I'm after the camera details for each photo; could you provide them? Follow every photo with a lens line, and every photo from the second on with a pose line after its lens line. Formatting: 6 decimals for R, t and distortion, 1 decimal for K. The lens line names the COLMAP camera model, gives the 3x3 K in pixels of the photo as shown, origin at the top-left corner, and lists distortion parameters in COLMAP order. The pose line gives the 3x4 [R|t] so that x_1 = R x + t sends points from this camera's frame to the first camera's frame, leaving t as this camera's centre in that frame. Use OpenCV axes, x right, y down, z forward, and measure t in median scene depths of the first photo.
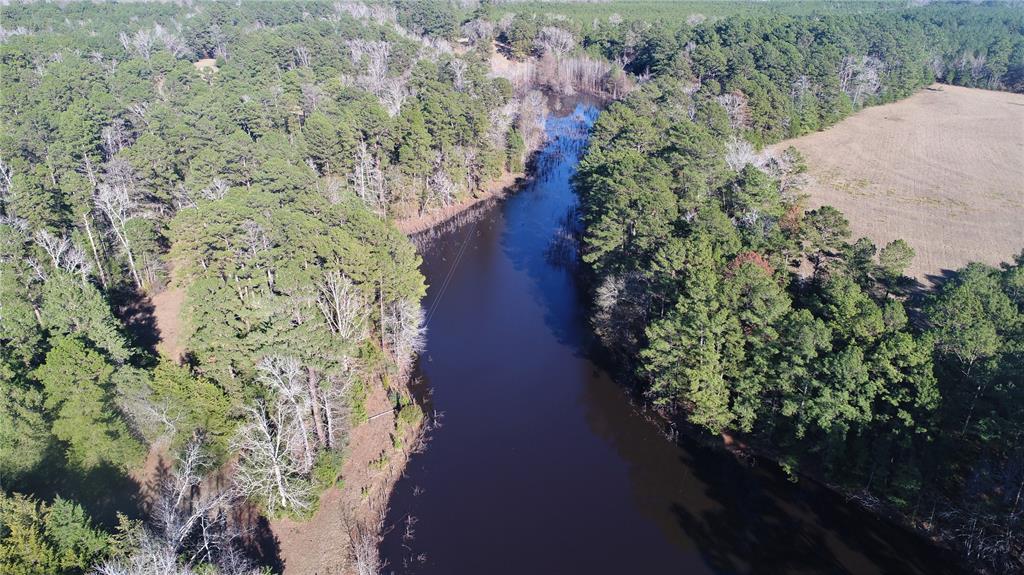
lens RADIAL K [[692.2, 0, 510.5], [0, 692.2, 287.9], [0, 0, 1]] dist [0.003122, 0.001885]
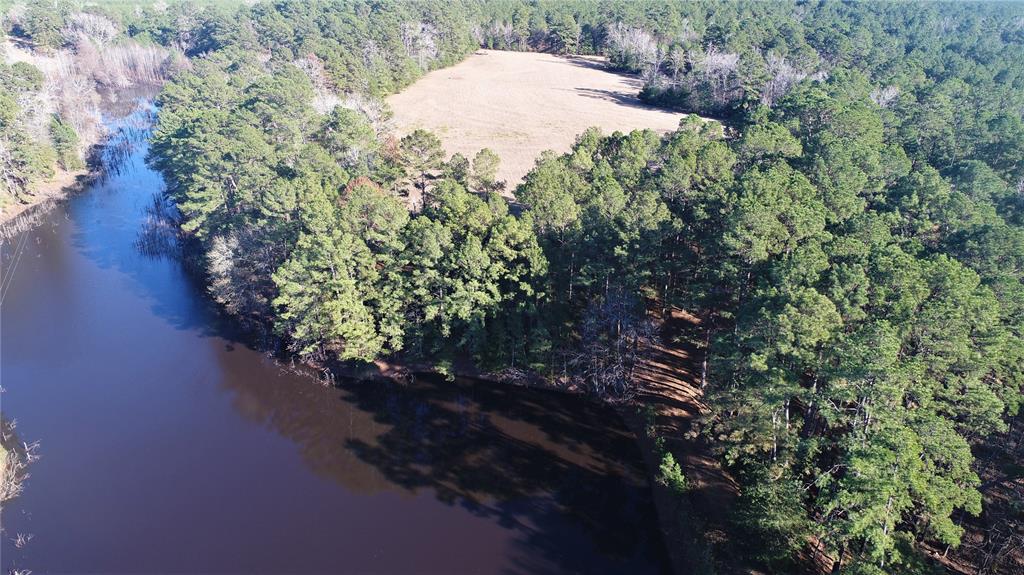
lens RADIAL K [[692.2, 0, 513.5], [0, 692.2, 286.1], [0, 0, 1]] dist [0.003122, 0.001885]
pose [[0.835834, -0.226392, 0.500128, 0.000069], [0.226467, 0.972072, 0.061546, 0.069027], [-0.500094, 0.061820, 0.863762, 0.034178]]
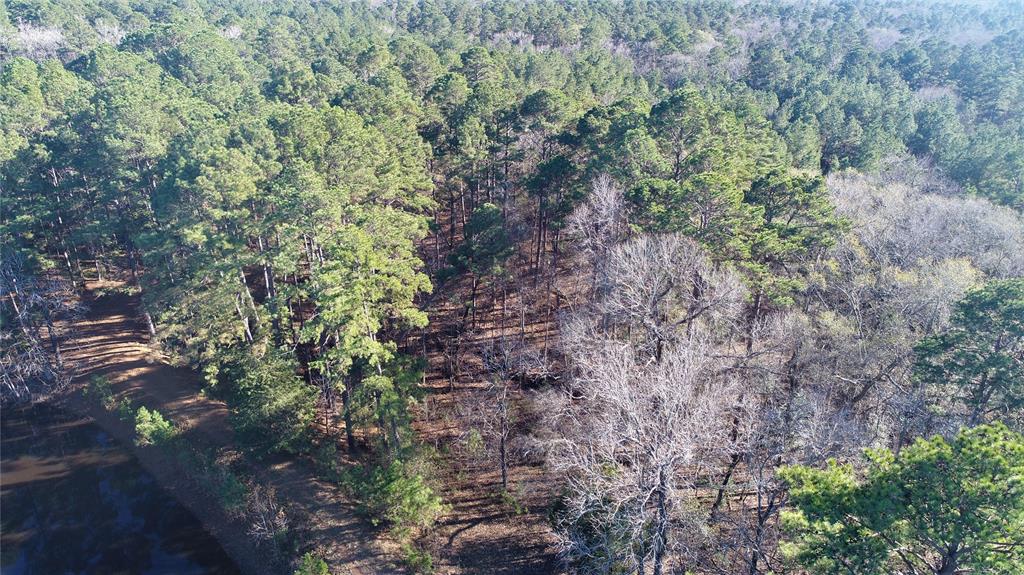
lens RADIAL K [[692.2, 0, 512.9], [0, 692.2, 288.0], [0, 0, 1]] dist [0.003122, 0.001885]
pose [[0.138309, -0.415131, 0.899187, -0.002255], [0.416716, 0.848026, 0.327414, 0.149326], [-0.898453, 0.329422, 0.290281, 0.072201]]
